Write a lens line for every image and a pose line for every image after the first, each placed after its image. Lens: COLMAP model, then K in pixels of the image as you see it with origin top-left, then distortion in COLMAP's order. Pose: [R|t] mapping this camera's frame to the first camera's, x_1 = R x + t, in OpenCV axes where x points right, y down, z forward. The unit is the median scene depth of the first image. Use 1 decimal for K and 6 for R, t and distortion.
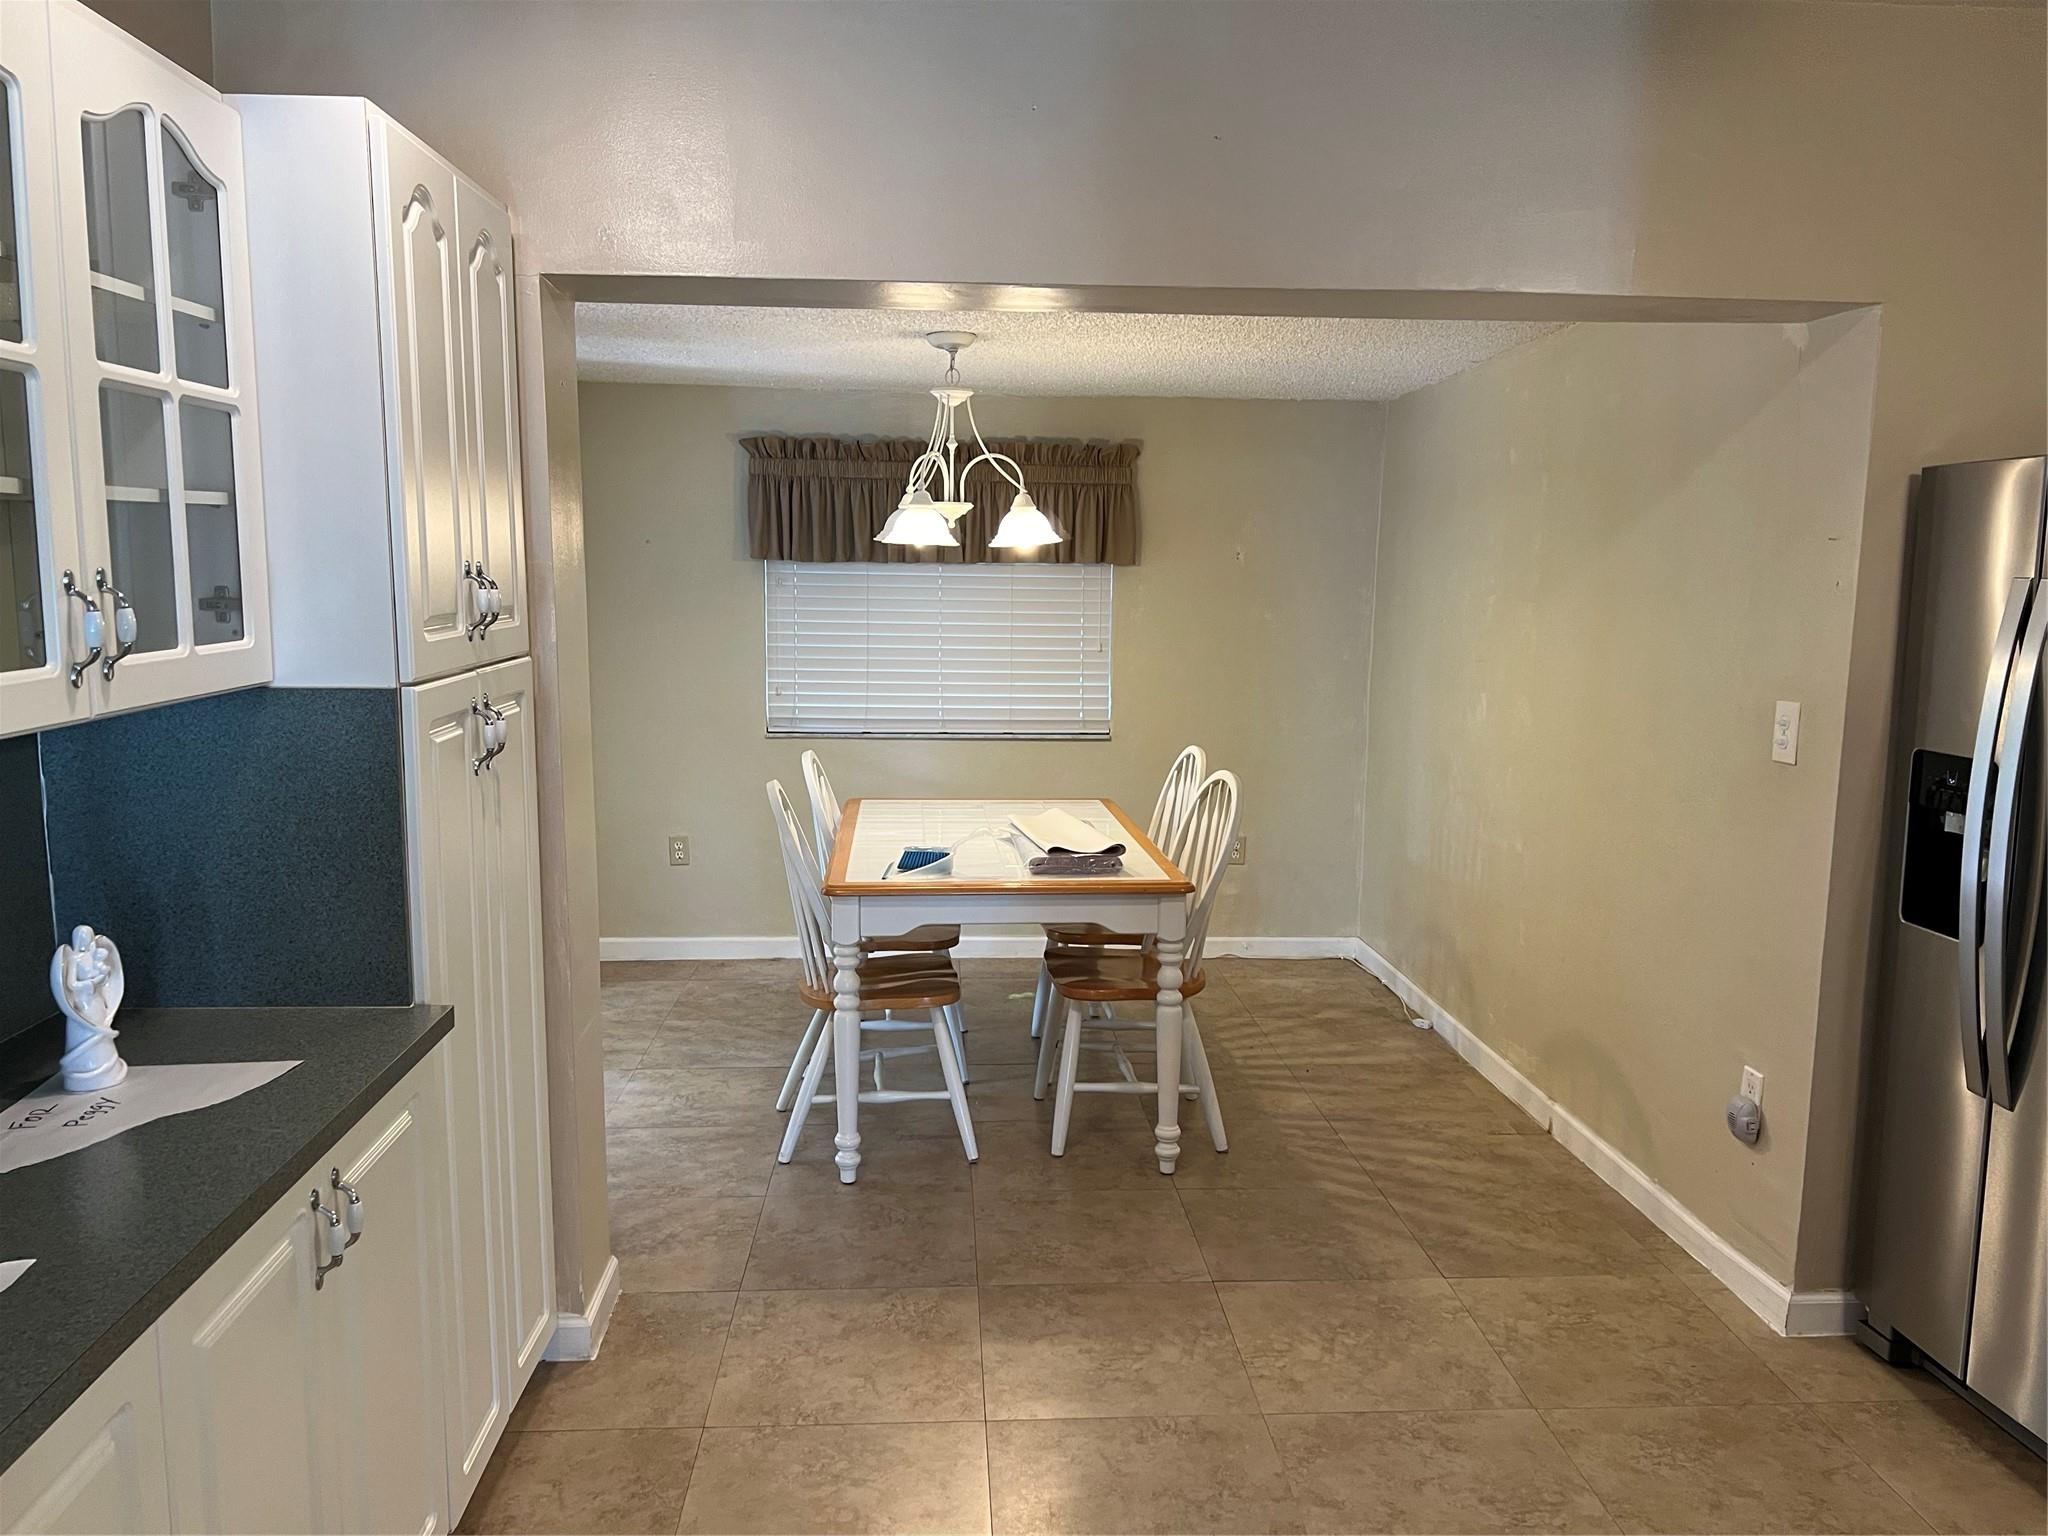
lens RADIAL K [[1534.0, 0, 1026.6], [0, 1534.0, 770.1], [0, 0, 1]] dist [0.072744, -0.003864]
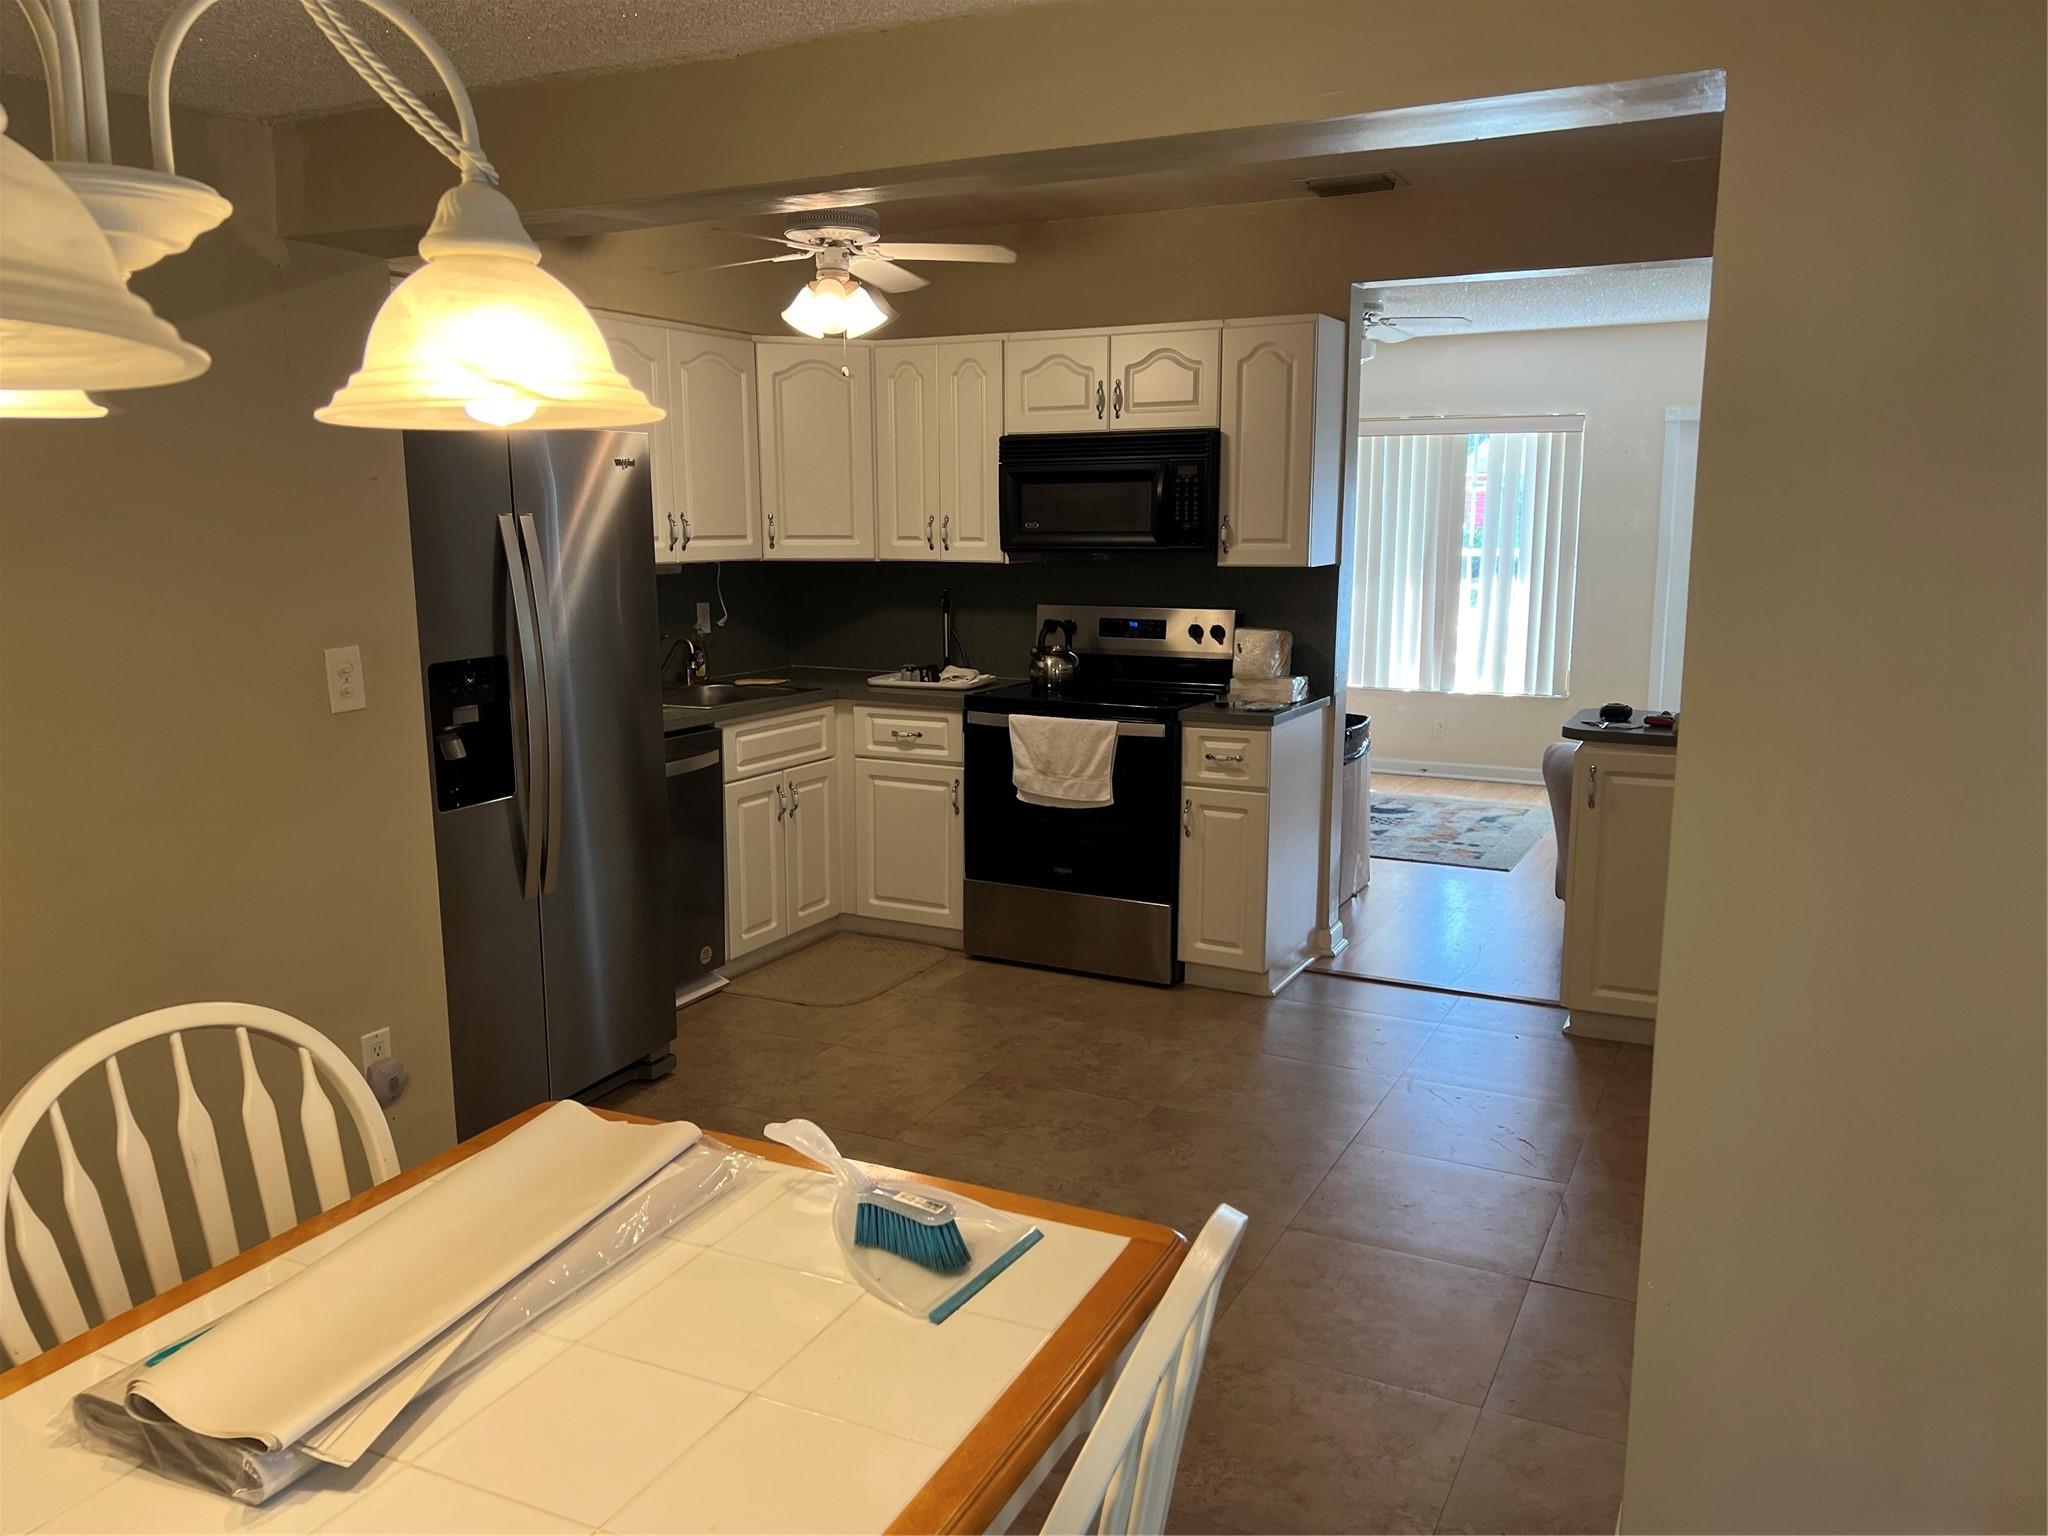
lens RADIAL K [[1534.0, 0, 1027.2], [0, 1534.0, 774.3], [0, 0, 1]] dist [0.072744, -0.003864]
pose [[-0.862559, -0.087236, 0.498379, -0.367573], [0.049256, 0.965867, 0.254313, -0.197477], [-0.503553, 0.243908, -0.828820, 1.646390]]
